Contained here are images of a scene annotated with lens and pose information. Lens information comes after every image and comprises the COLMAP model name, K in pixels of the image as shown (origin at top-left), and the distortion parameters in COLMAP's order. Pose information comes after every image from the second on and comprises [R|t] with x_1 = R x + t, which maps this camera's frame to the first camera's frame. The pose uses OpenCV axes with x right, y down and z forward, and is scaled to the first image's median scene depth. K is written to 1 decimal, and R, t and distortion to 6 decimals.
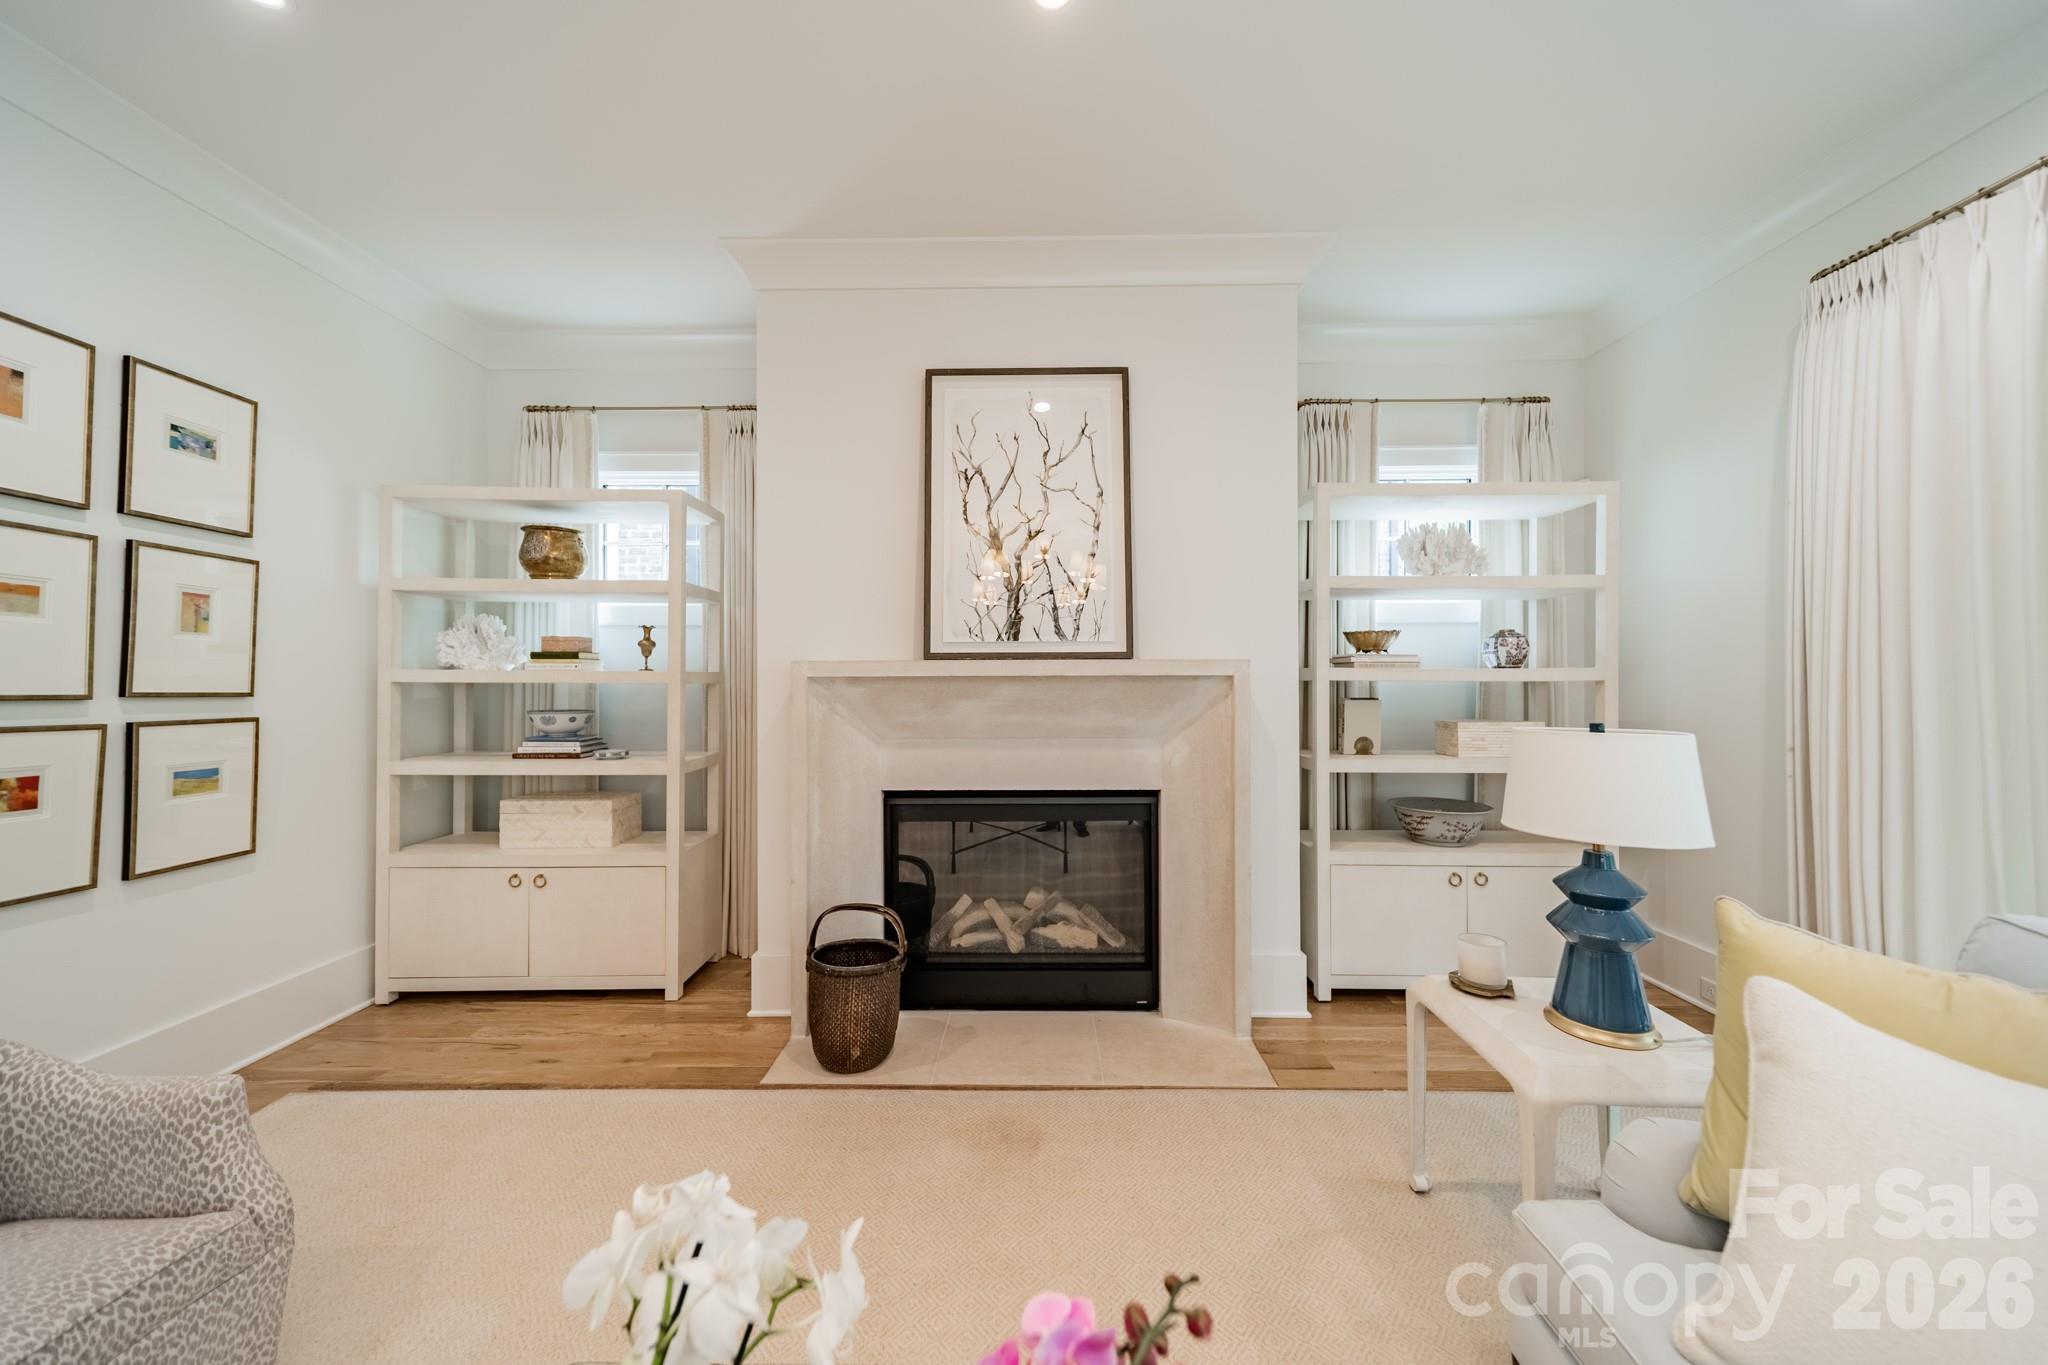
lens RADIAL K [[716.3, 0, 1024.1], [0, 716.3, 677.5], [0, 0, 1]] dist [0.001443, 0.000037]
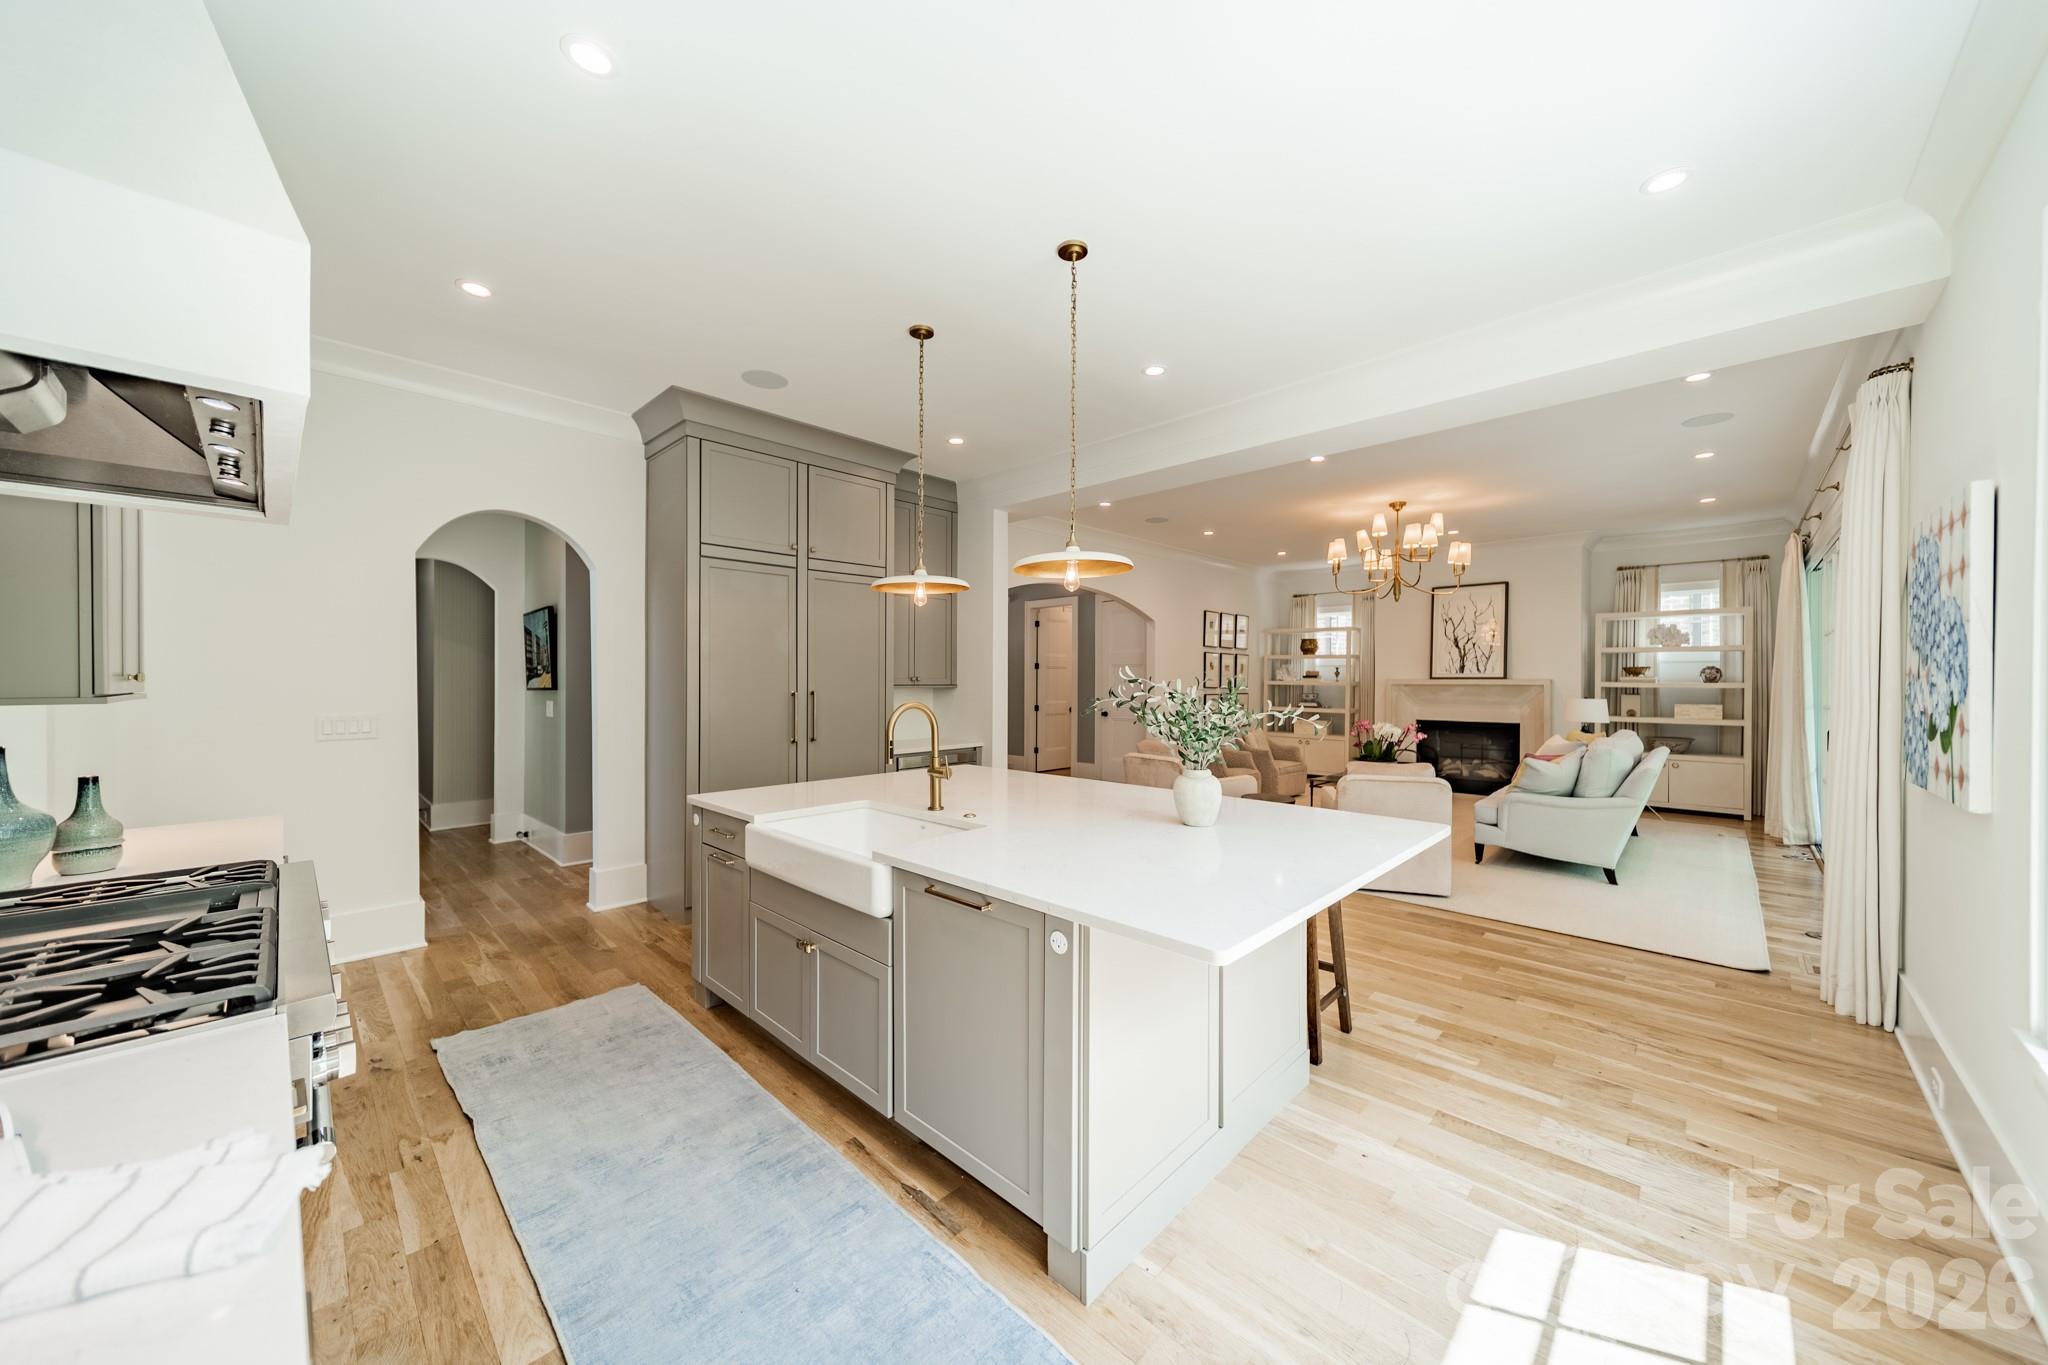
lens RADIAL K [[716.3, 0, 1023.5], [0, 716.3, 686.9], [0, 0, 1]] dist [0.001443, 0.000037]
pose [[0.724376, 0.010269, -0.689328, 0.709367], [-0.004165, 0.999936, 0.010519, -0.014577], [0.689392, -0.004749, 0.724373, -2.433659]]
